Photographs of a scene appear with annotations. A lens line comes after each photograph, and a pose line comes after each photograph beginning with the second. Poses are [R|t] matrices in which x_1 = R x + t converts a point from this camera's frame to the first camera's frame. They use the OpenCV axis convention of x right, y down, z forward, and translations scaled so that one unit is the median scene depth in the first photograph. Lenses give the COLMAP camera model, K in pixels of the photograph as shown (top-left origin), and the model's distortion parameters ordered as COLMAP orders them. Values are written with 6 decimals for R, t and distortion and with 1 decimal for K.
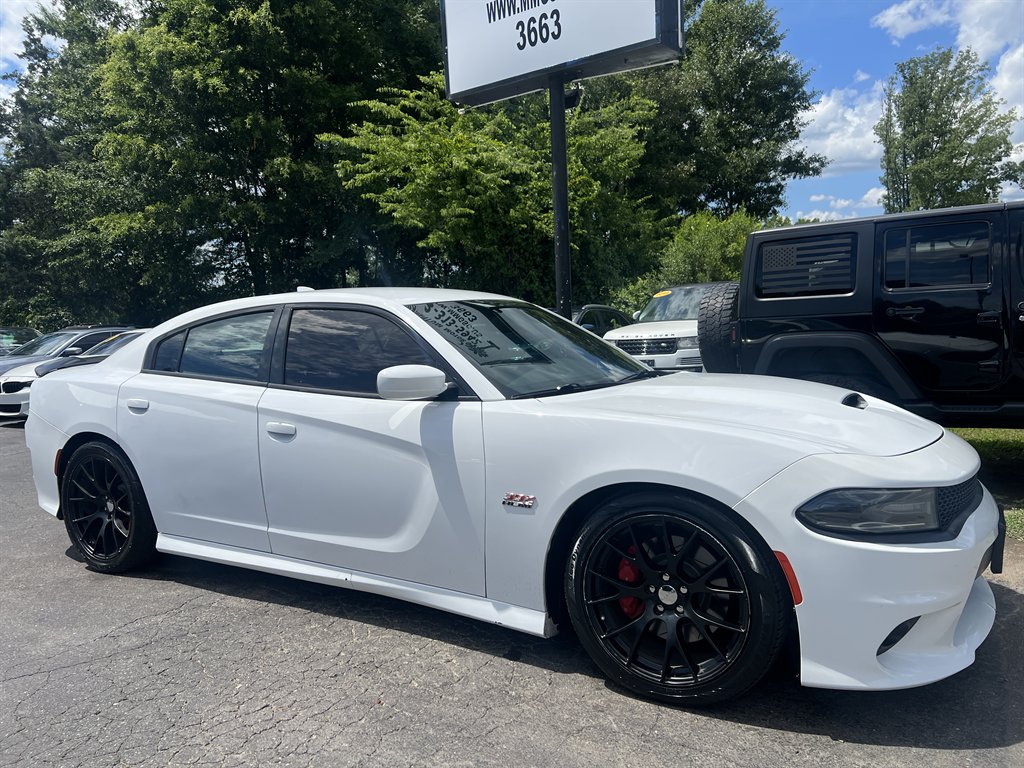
lens RADIAL K [[789.0, 0, 508.2], [0, 789.0, 393.3], [0, 0, 1]] dist [0.057072, -0.072287]
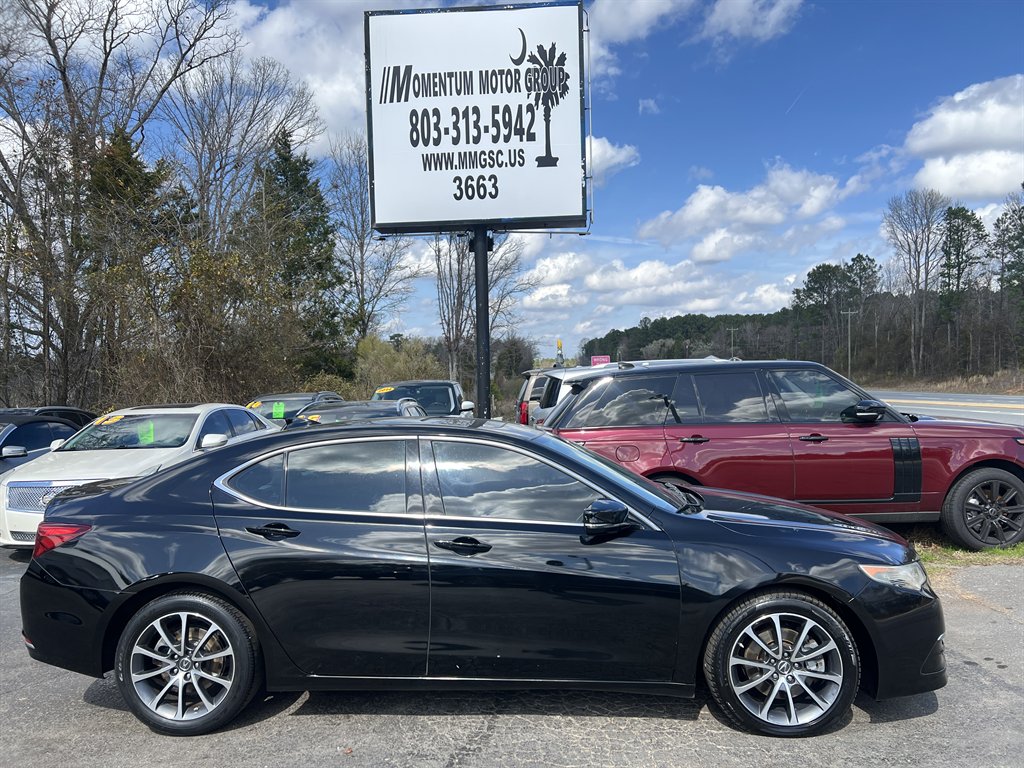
lens RADIAL K [[789.0, 0, 511.7], [0, 789.0, 385.1], [0, 0, 1]] dist [0.057072, -0.072287]
pose [[0.831452, 0.017653, 0.555317, -0.571648], [0.042826, 0.994485, -0.095735, -0.047037], [-0.553944, 0.103381, 0.826110, 0.023179]]
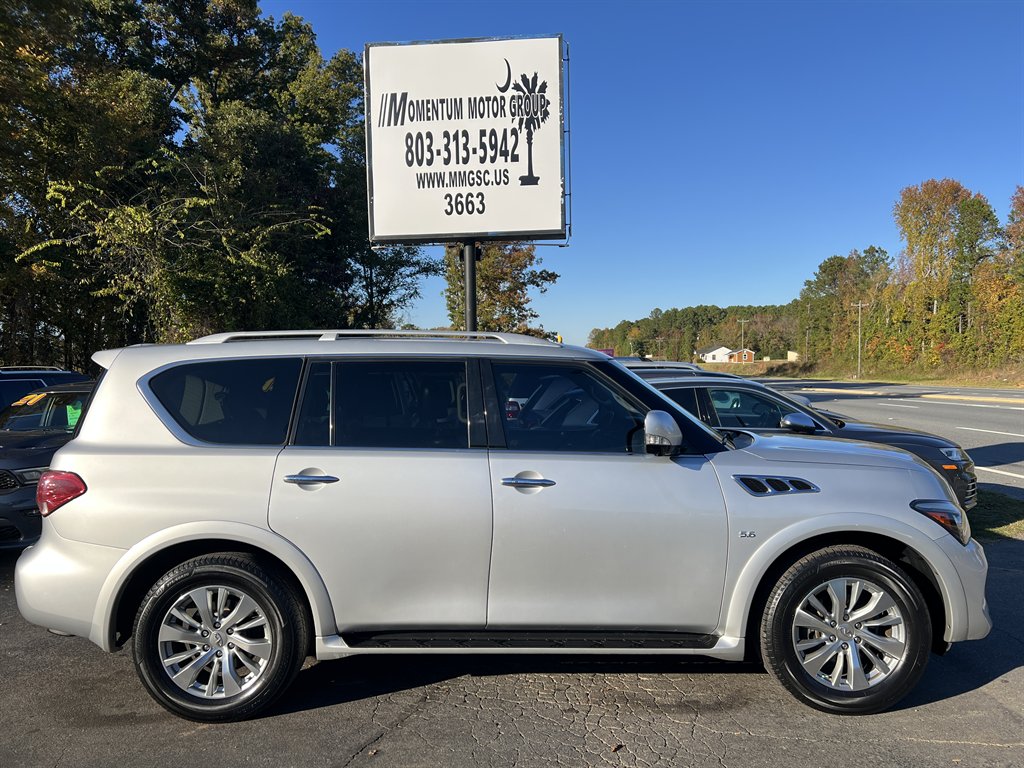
lens RADIAL K [[789.0, 0, 508.4], [0, 789.0, 392.4], [0, 0, 1]] dist [0.057072, -0.072287]
pose [[0.842338, 0.011181, 0.538833, -0.605348], [0.034054, 0.996683, -0.073917, -0.046290], [-0.537872, 0.080613, 0.839163, -0.112384]]
